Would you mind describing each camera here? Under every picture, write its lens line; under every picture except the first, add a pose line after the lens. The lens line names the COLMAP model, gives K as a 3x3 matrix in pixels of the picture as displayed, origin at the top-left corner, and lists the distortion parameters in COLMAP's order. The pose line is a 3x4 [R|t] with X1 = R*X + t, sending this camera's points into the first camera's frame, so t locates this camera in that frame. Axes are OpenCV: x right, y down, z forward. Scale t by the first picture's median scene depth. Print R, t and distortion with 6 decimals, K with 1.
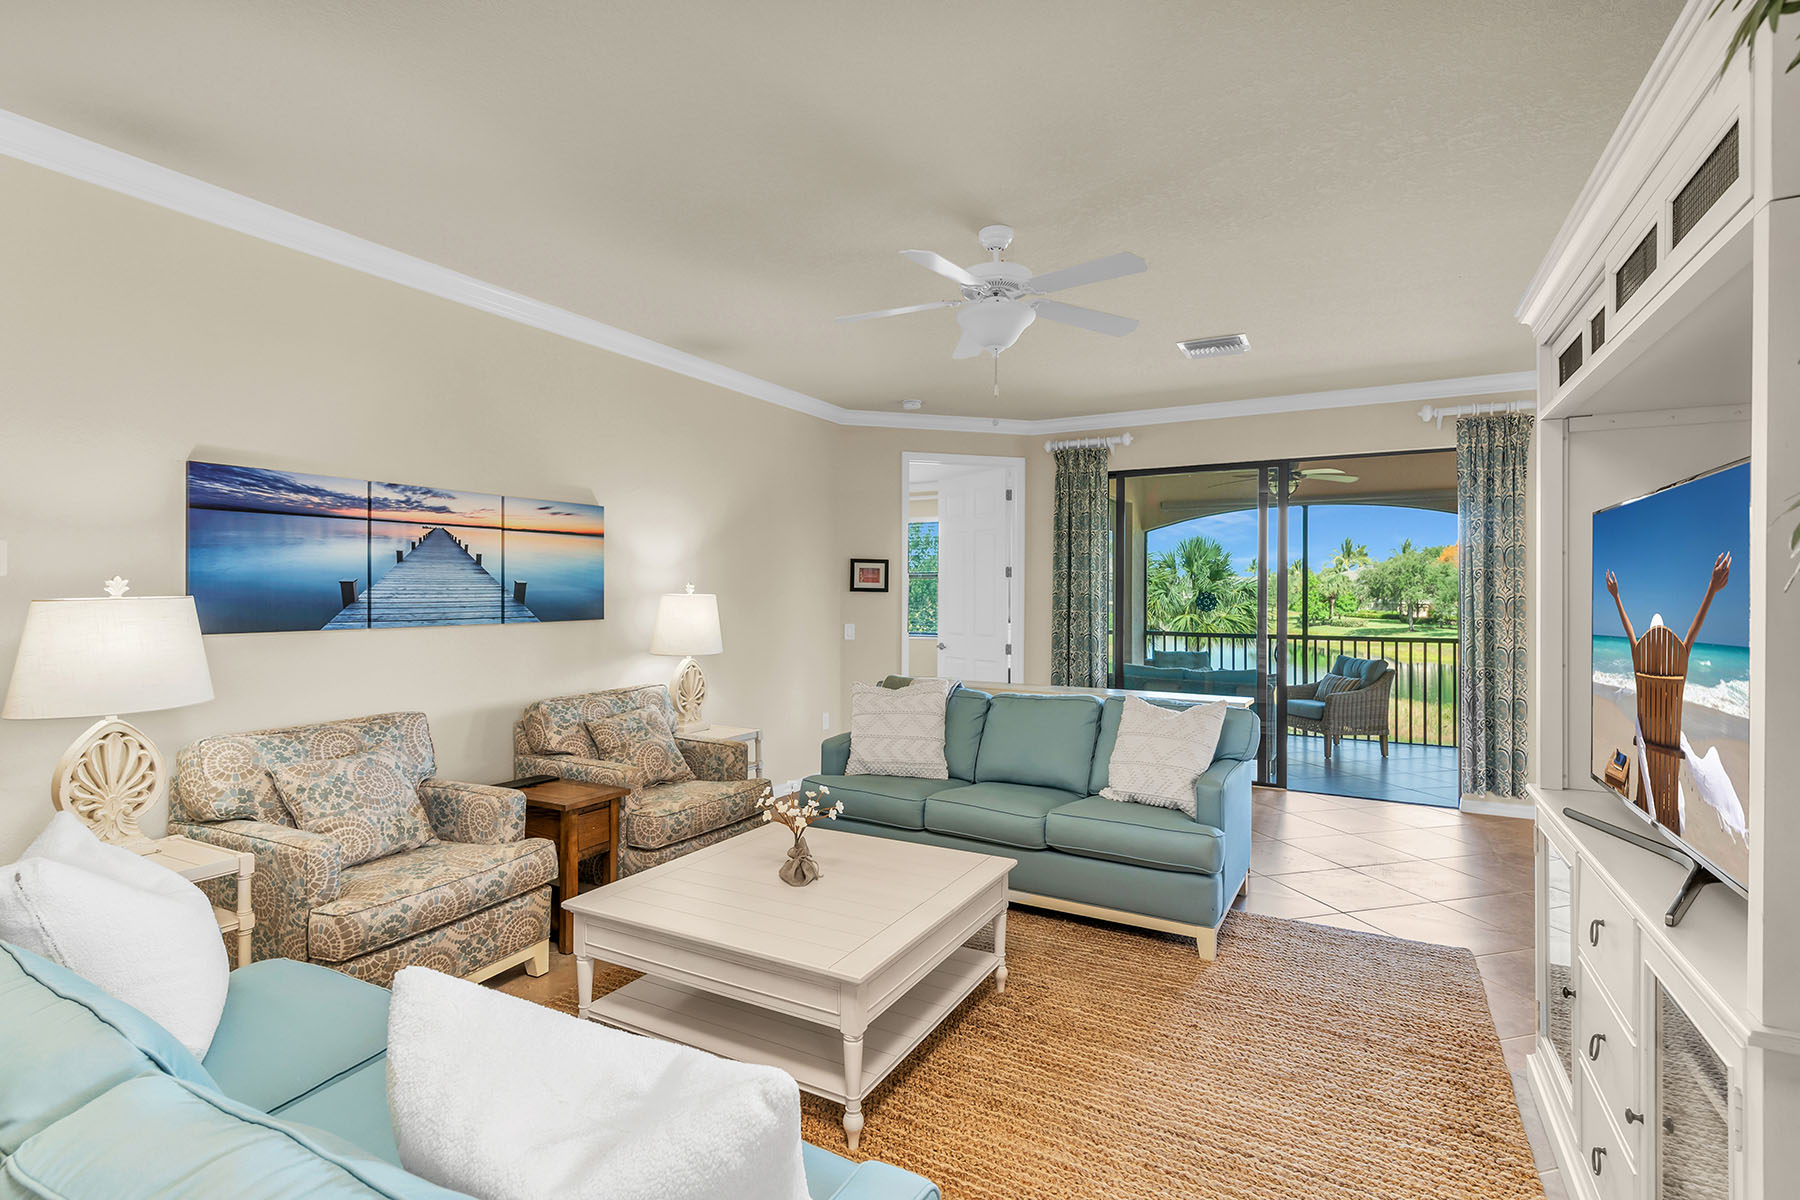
lens RADIAL K [[855.6, 0, 891.8], [0, 855.6, 589.5], [0, 0, 1]] dist [0.002964, 0.000195]
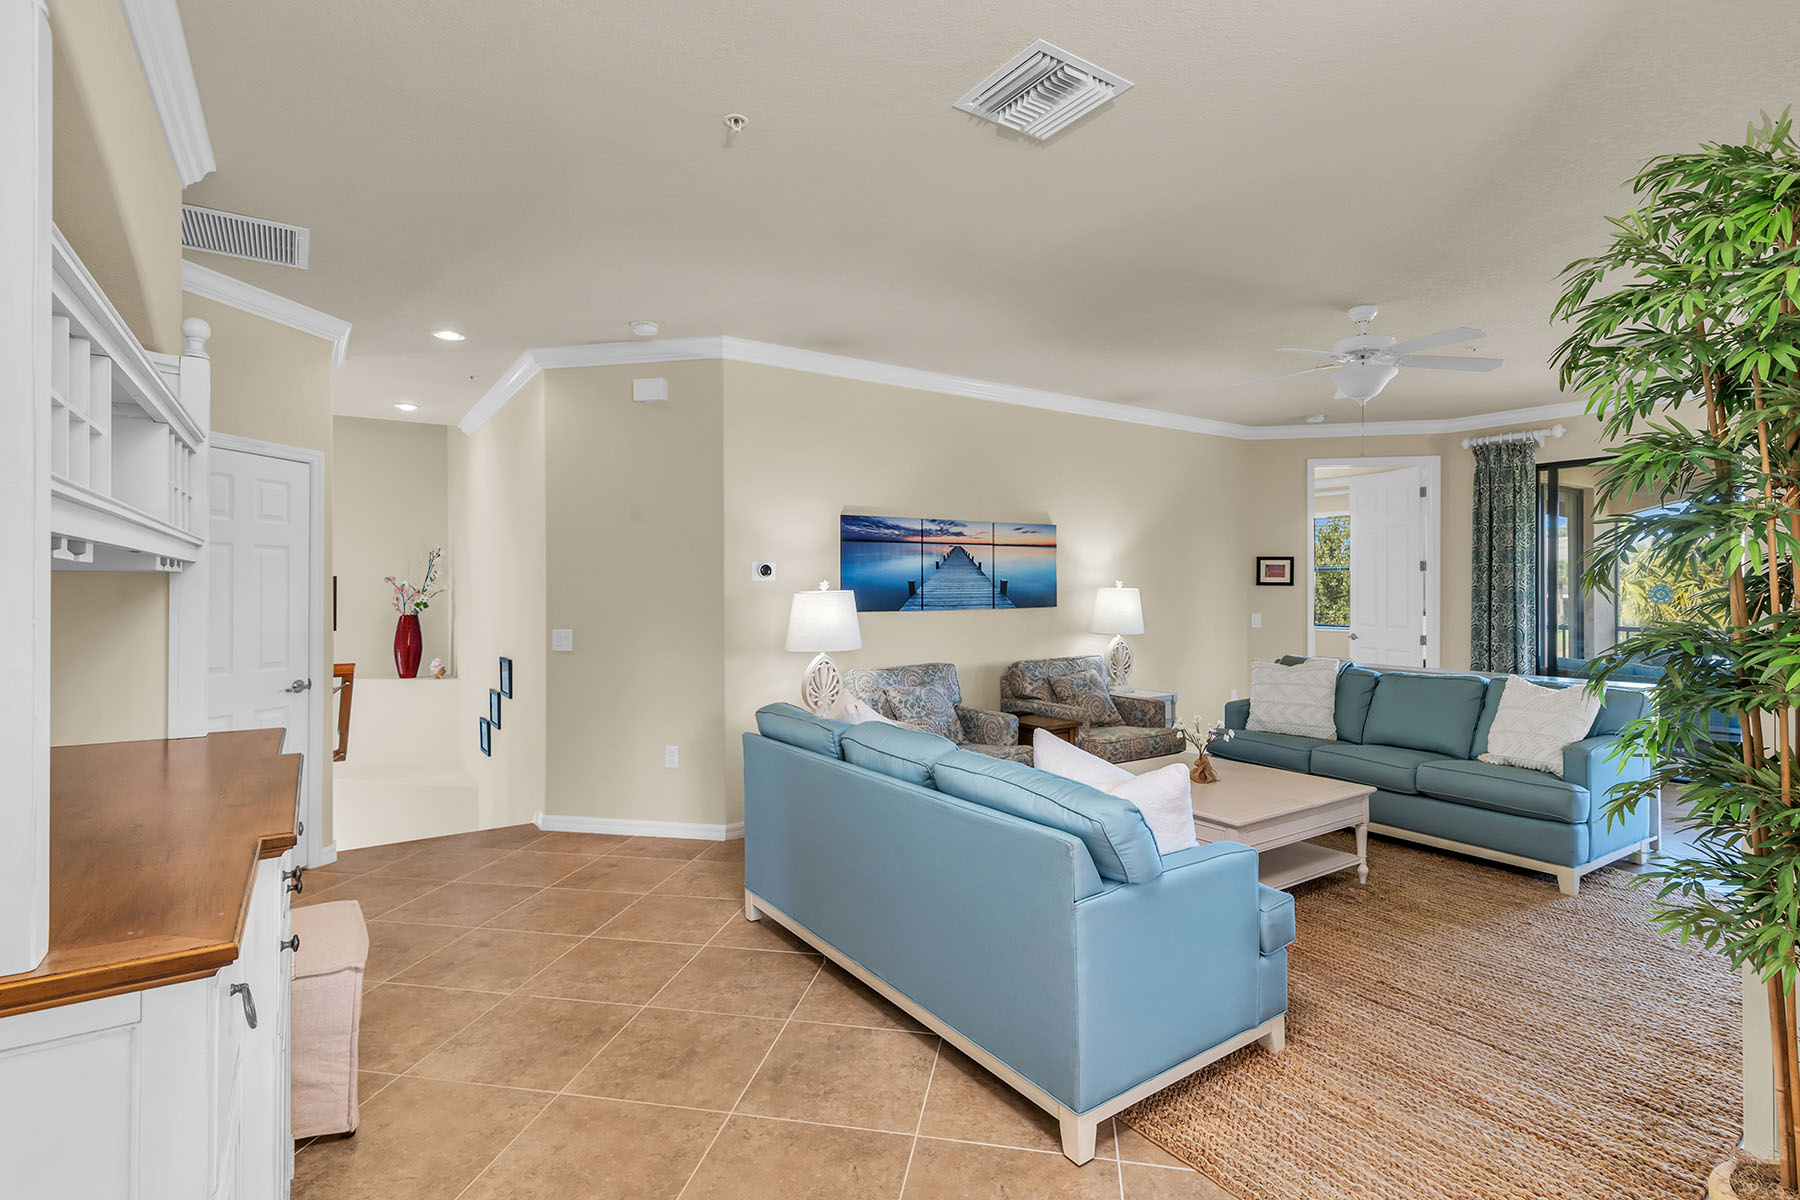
lens RADIAL K [[855.6, 0, 891.8], [0, 855.6, 589.5], [0, 0, 1]] dist [0.002964, 0.000195]
pose [[0.891103, -0.002358, -0.453795, 0.058387], [0.005804, 0.999964, 0.006202, -0.003513], [0.453764, -0.008160, 0.891085, -0.387196]]
